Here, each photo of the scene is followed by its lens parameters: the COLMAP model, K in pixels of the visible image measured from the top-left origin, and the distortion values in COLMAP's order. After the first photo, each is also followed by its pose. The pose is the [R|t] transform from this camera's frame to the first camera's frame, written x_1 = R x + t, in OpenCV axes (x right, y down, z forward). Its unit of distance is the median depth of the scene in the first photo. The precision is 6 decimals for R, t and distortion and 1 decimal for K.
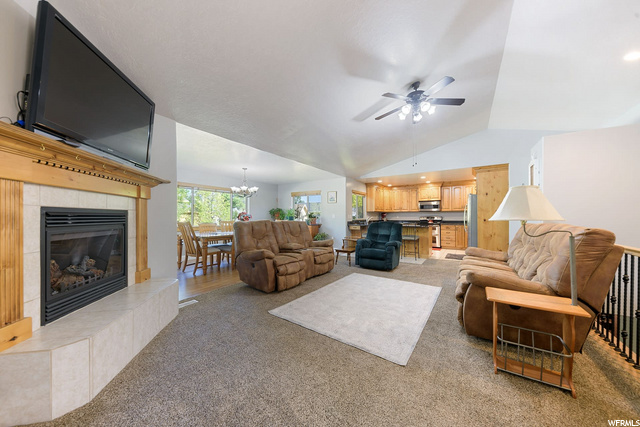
lens RADIAL K [[217.8, 0, 317.4], [0, 217.8, 215.5], [0, 0, 1]] dist [0.000216, 0.000000]
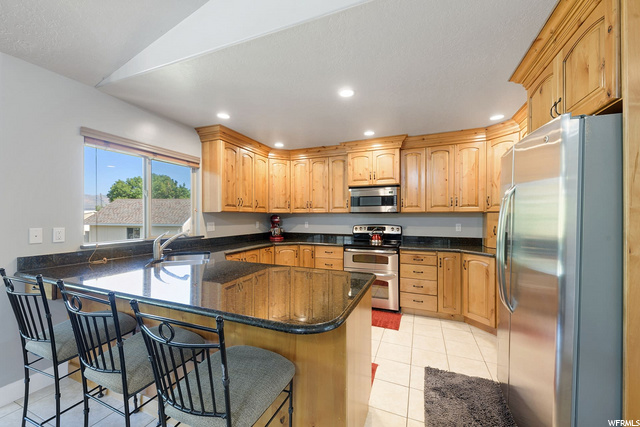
lens RADIAL K [[252.6, 0, 320.1], [0, 252.6, 215.3], [0, 0, 1]] dist [-0.000294, -0.000002]
pose [[0.975539, 0.006318, 0.219734, 0.319125], [-0.005721, 0.999978, -0.003357, -0.011904], [-0.219750, 0.002018, 0.975554, 0.574471]]
